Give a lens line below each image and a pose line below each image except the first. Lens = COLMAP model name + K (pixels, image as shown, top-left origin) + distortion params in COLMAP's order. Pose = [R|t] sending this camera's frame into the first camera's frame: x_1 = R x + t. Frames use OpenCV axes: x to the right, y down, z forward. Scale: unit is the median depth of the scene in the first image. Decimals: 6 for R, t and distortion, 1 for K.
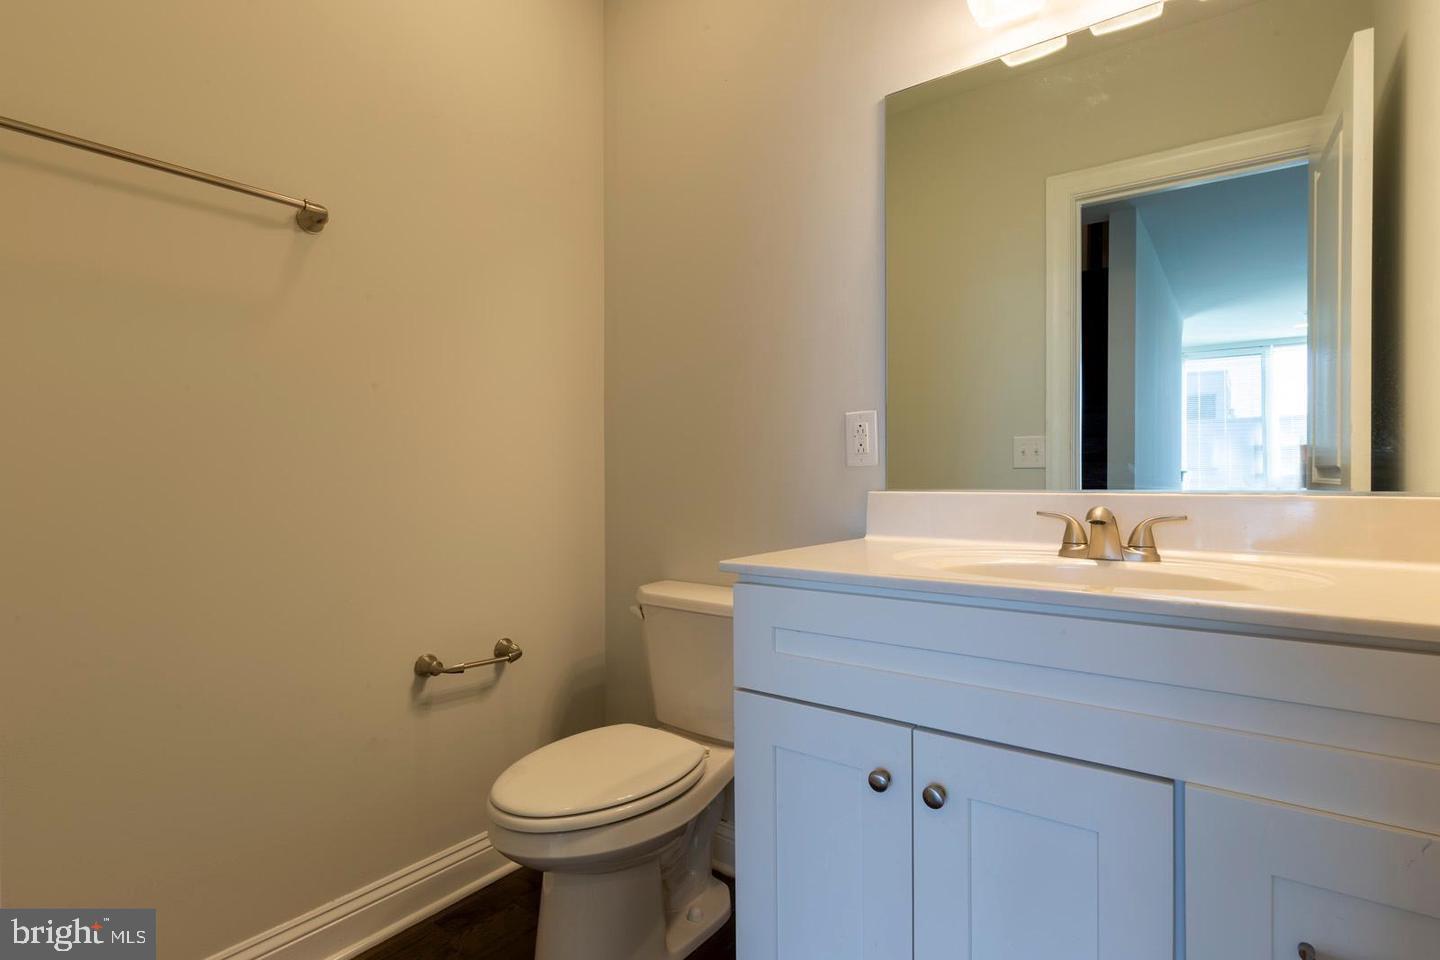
lens RADIAL K [[716.7, 0, 712.3], [0, 716.7, 479.6], [0, 0, 1]] dist [-0.000112, -0.002003]
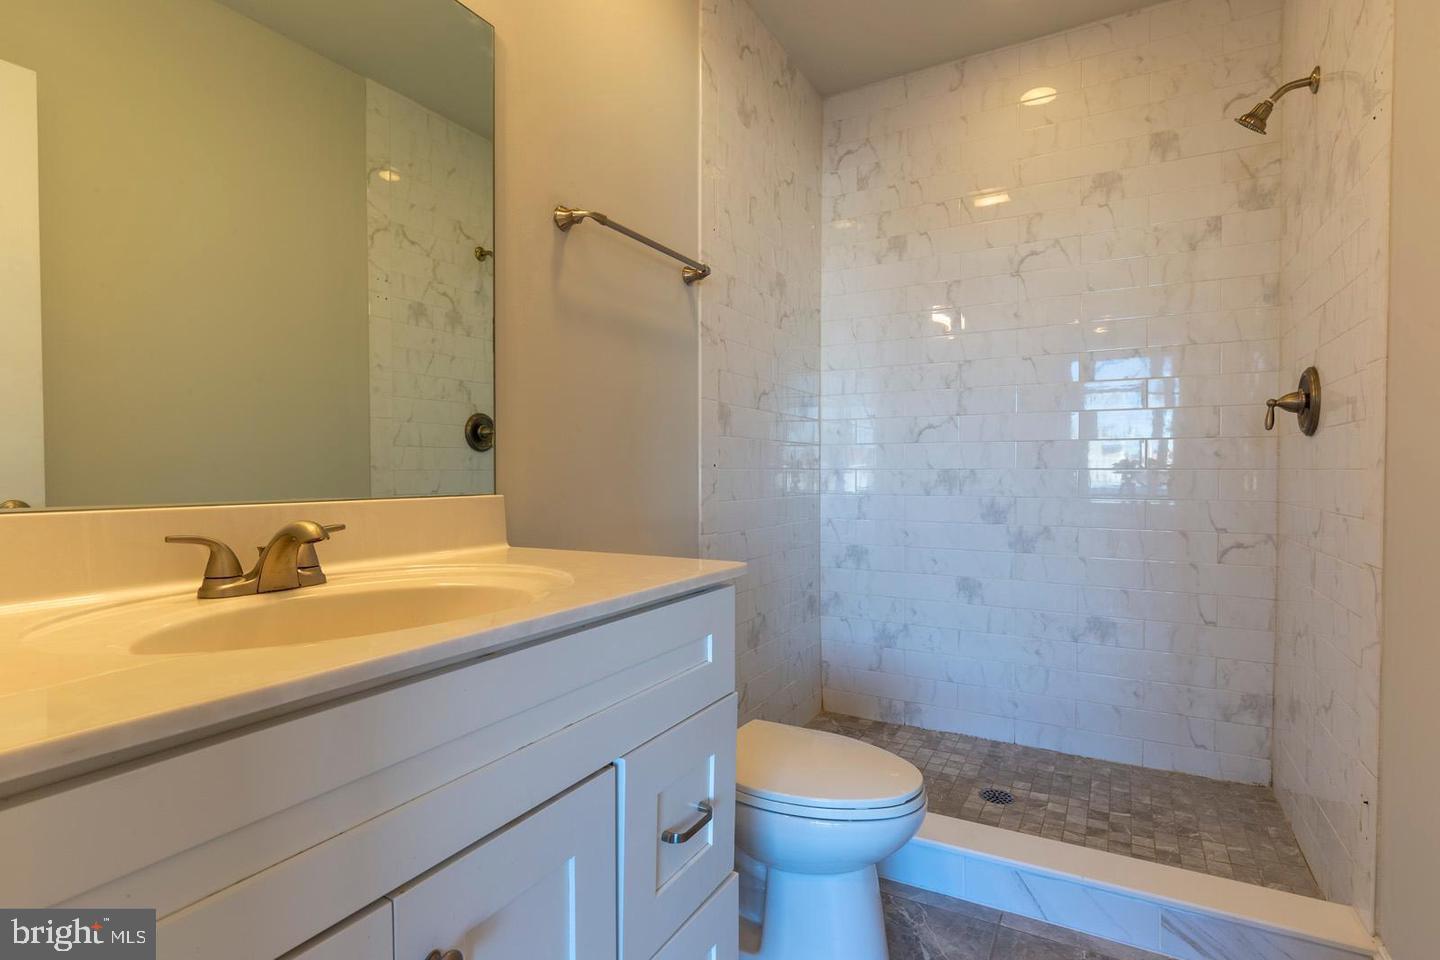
lens RADIAL K [[742.1, 0, 715.9], [0, 742.1, 501.3], [0, 0, 1]] dist [0.001982, 0.000196]
pose [[-0.130858, -0.038356, 0.990659, -0.263937], [0.003560, 0.999227, 0.039158, -0.011799], [-0.991395, 0.008651, -0.130620, 0.572966]]
